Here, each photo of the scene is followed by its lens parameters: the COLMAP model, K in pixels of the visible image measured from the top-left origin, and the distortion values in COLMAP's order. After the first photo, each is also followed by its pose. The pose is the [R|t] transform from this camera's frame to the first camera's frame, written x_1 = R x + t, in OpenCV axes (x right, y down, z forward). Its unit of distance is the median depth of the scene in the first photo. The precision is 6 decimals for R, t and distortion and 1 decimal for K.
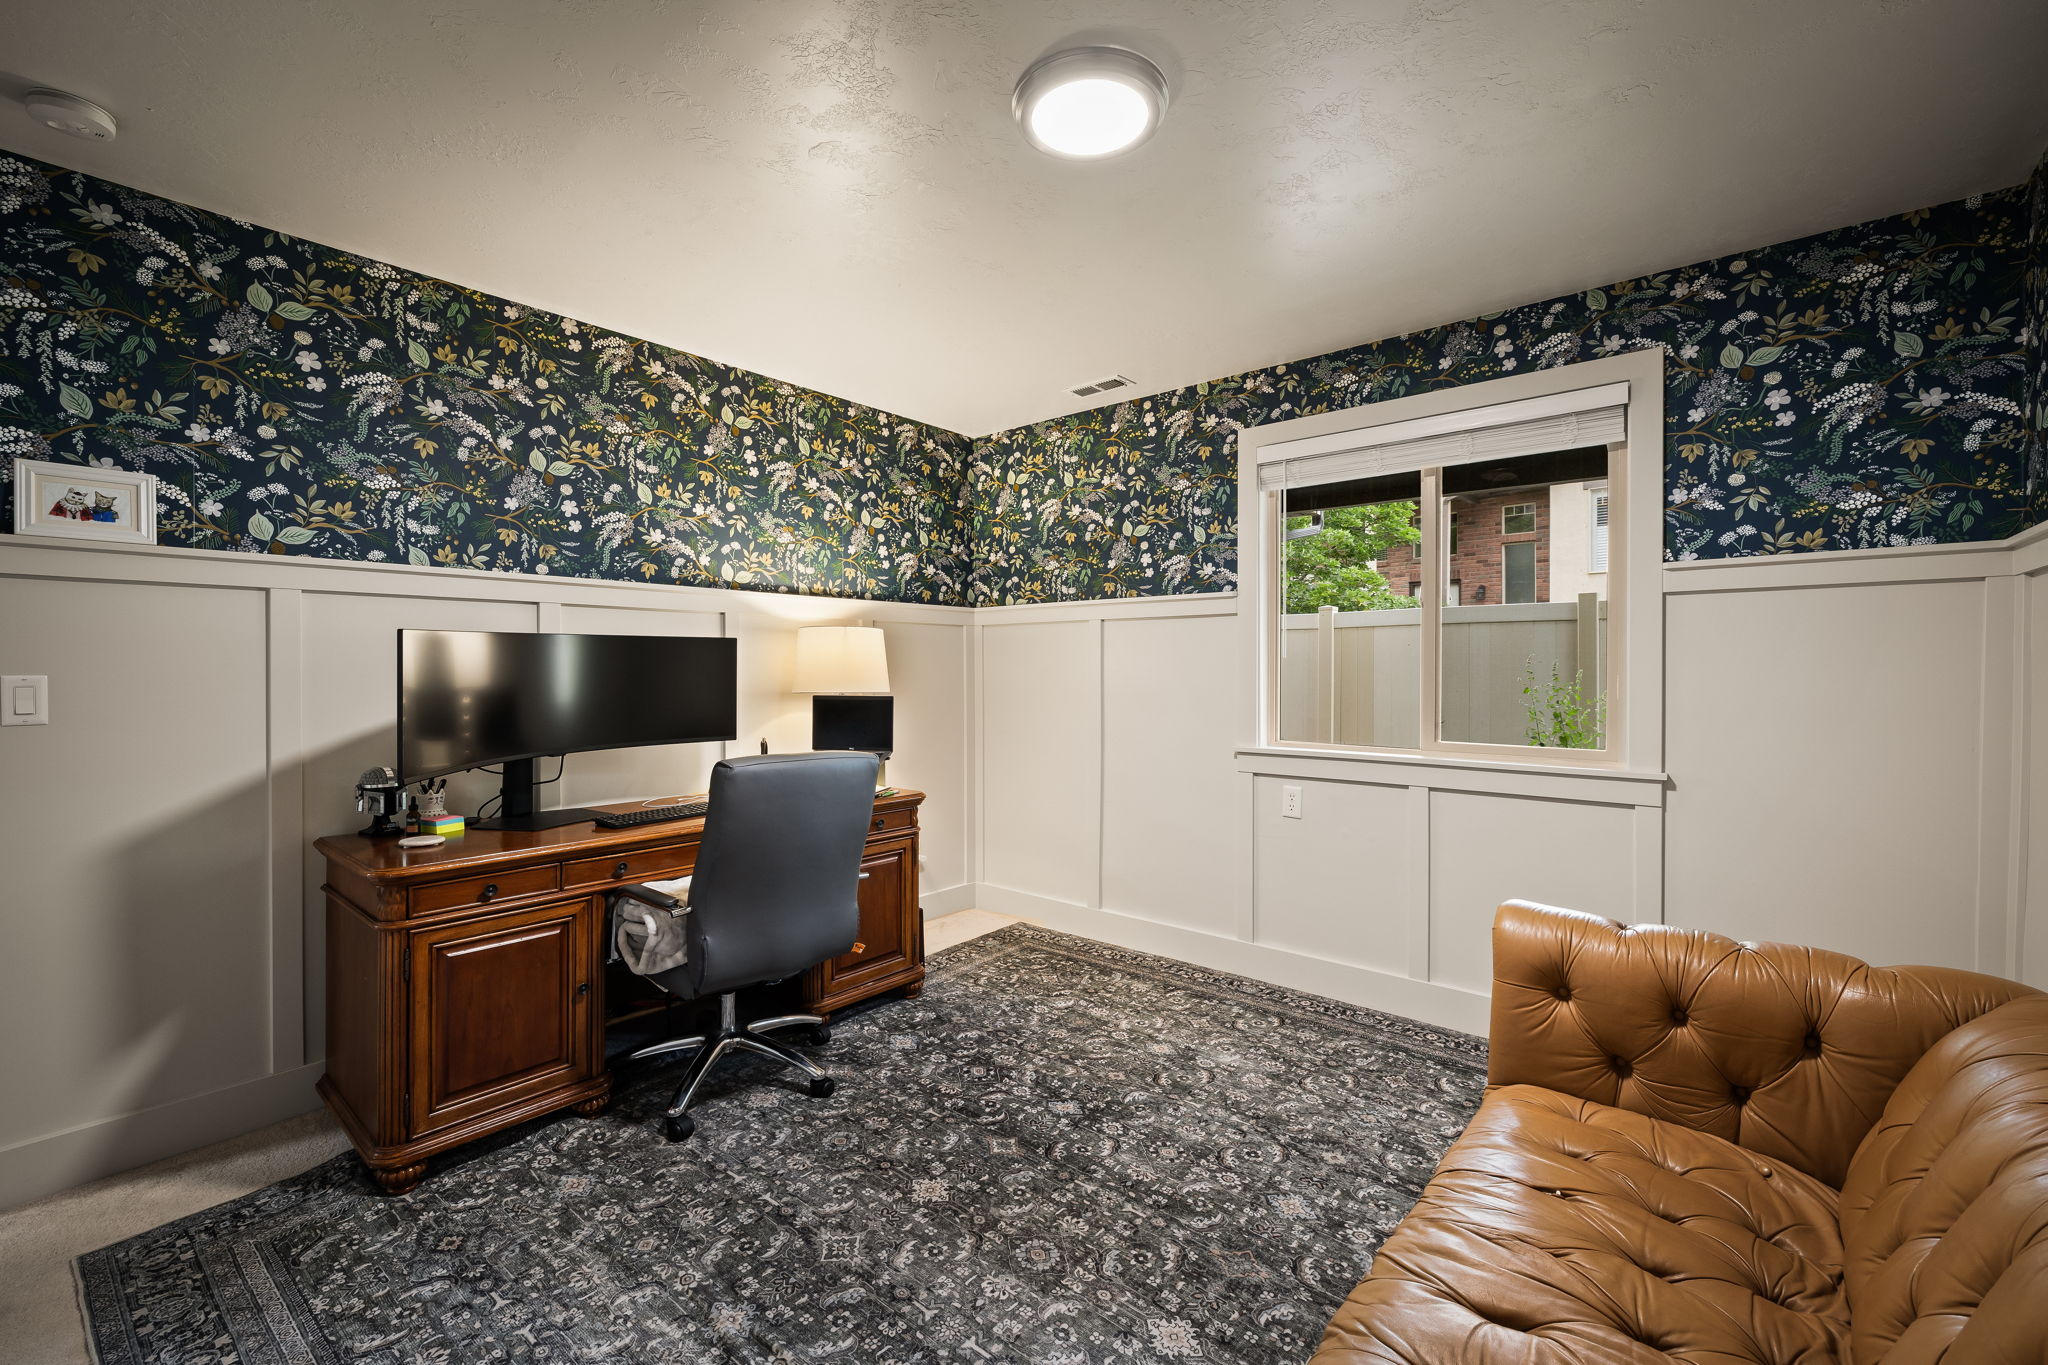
lens RADIAL K [[854.9, 0, 1023.5], [0, 854.9, 674.6], [0, 0, 1]] dist [0.000752, 0.000276]
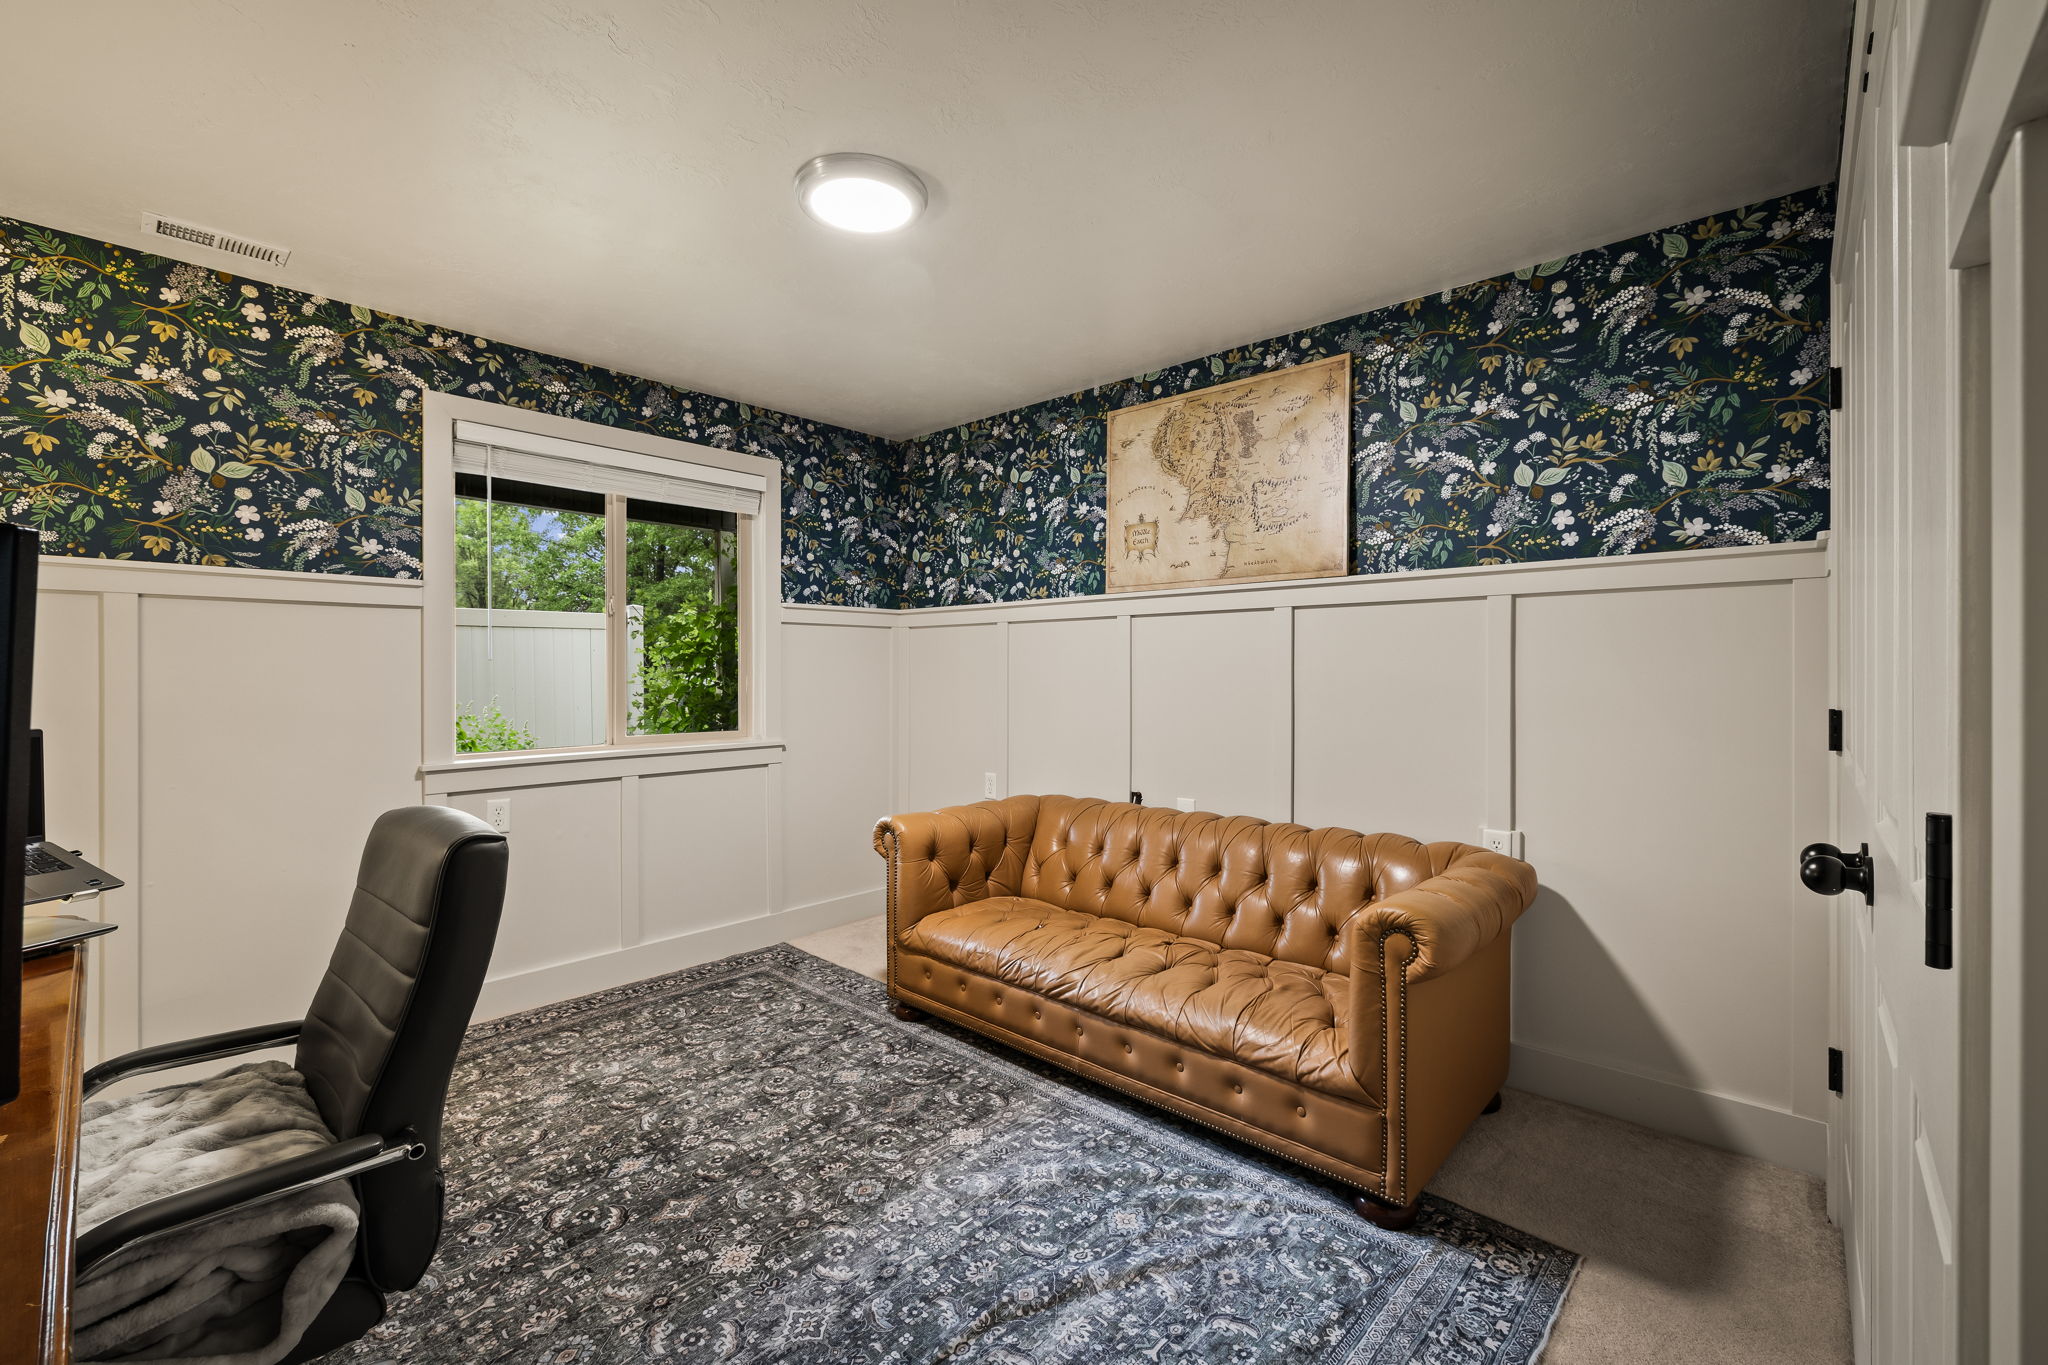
lens RADIAL K [[854.9, 0, 1022.9], [0, 854.9, 672.3], [0, 0, 1]] dist [0.000752, 0.000276]
pose [[0.034955, -0.001097, 0.999388, -0.702027], [0.009142, 0.999958, 0.000778, -0.003038], [-0.999347, 0.009109, 0.034964, 0.473805]]
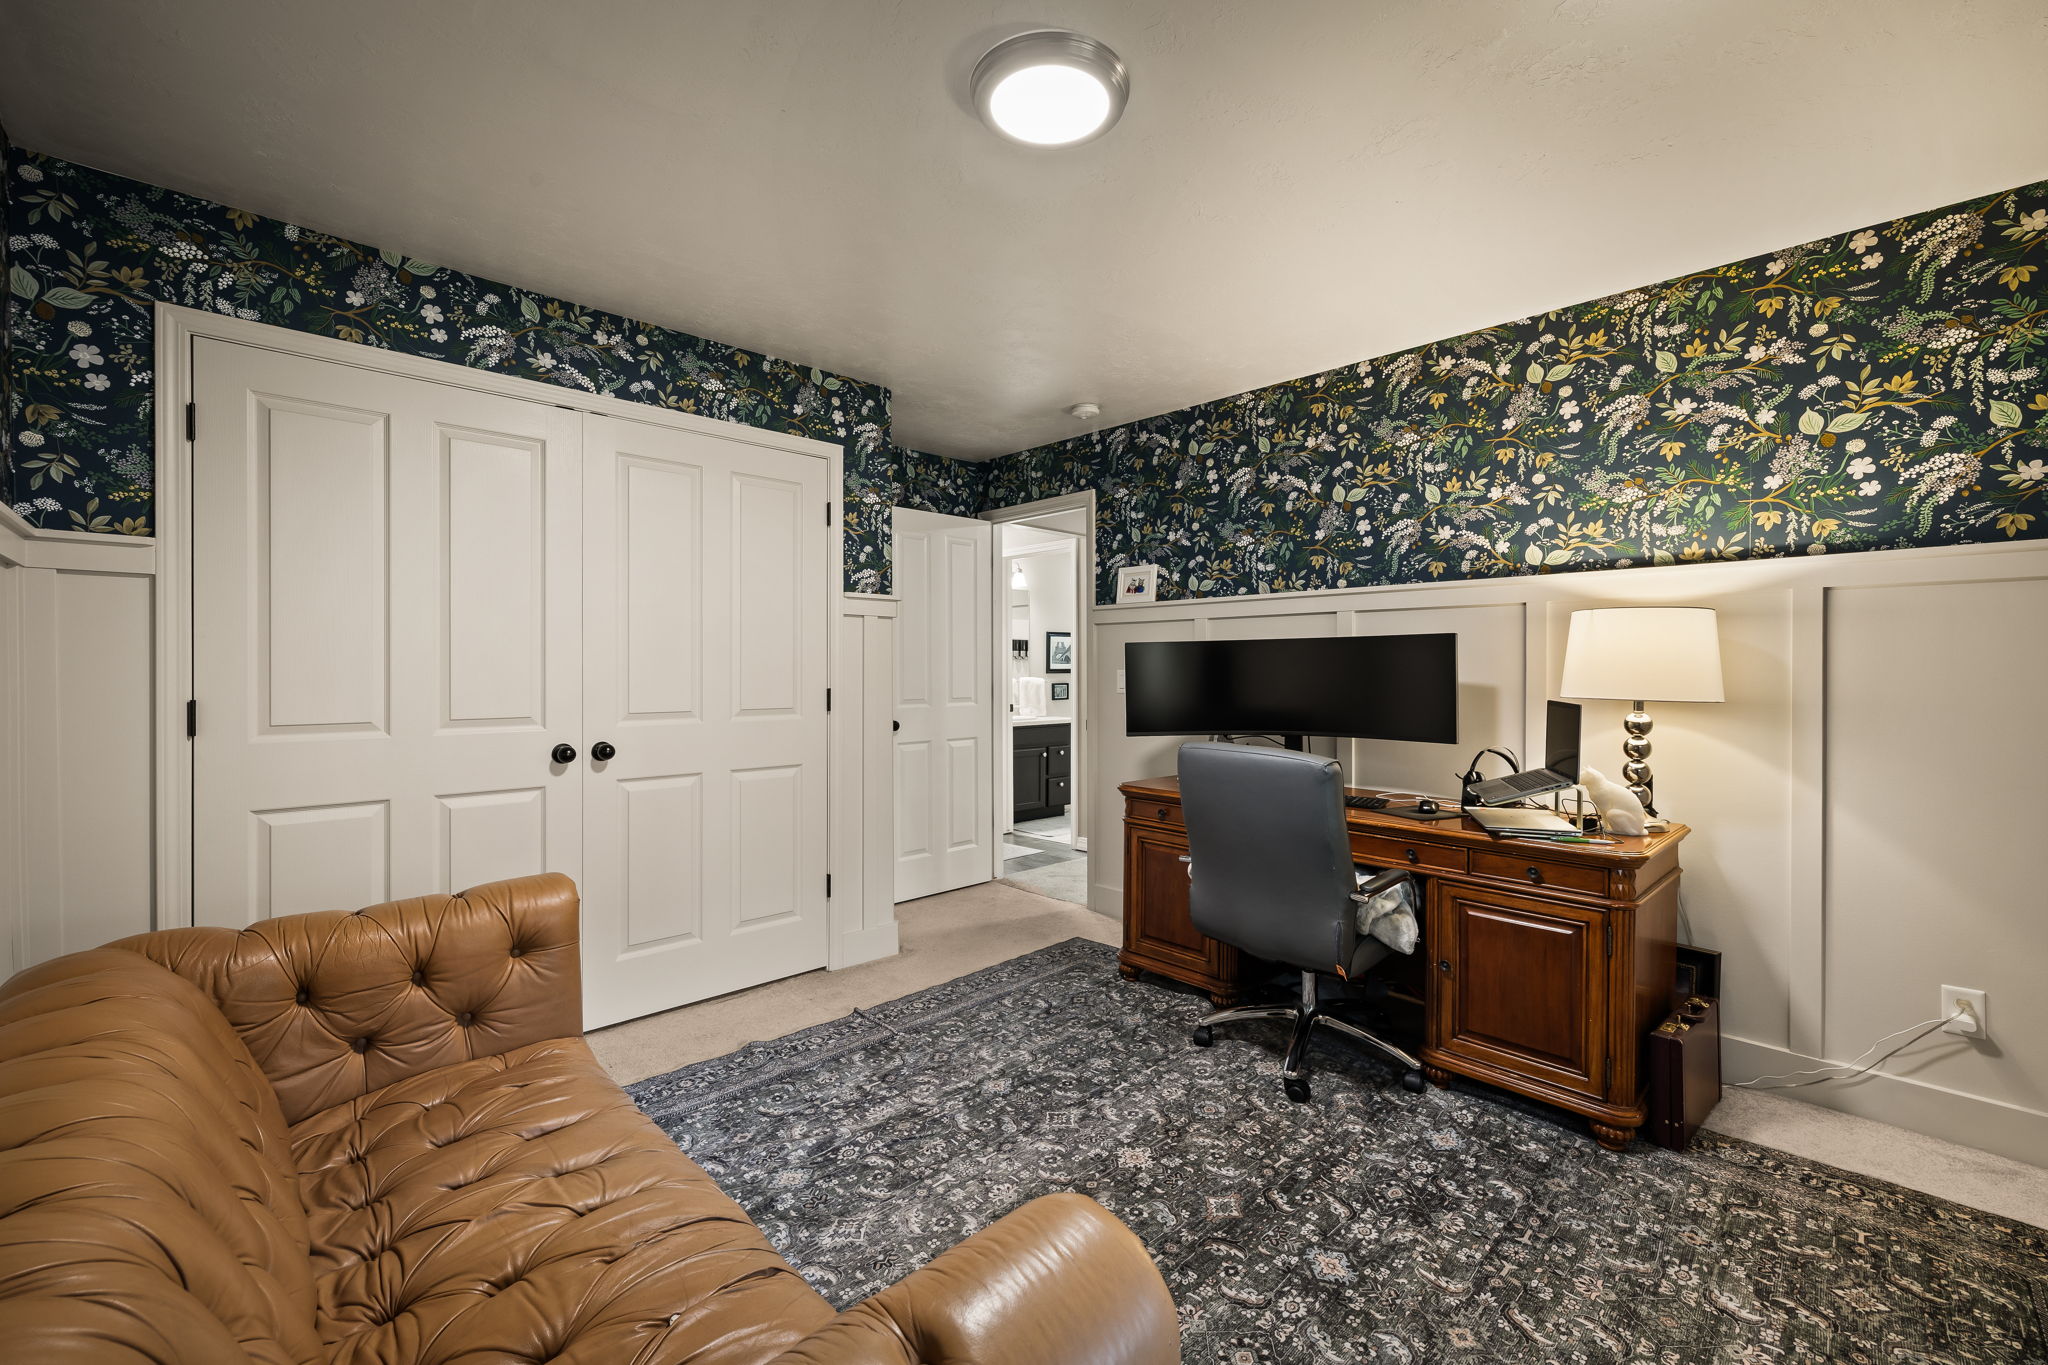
lens RADIAL K [[854.9, 0, 1023.2], [0, 854.9, 674.5], [0, 0, 1]] dist [0.000752, 0.000276]
pose [[-0.102325, 0.007749, -0.994721, 0.680333], [-0.007821, 0.999932, 0.008594, -0.002751], [0.994720, 0.008659, -0.102258, 0.687474]]
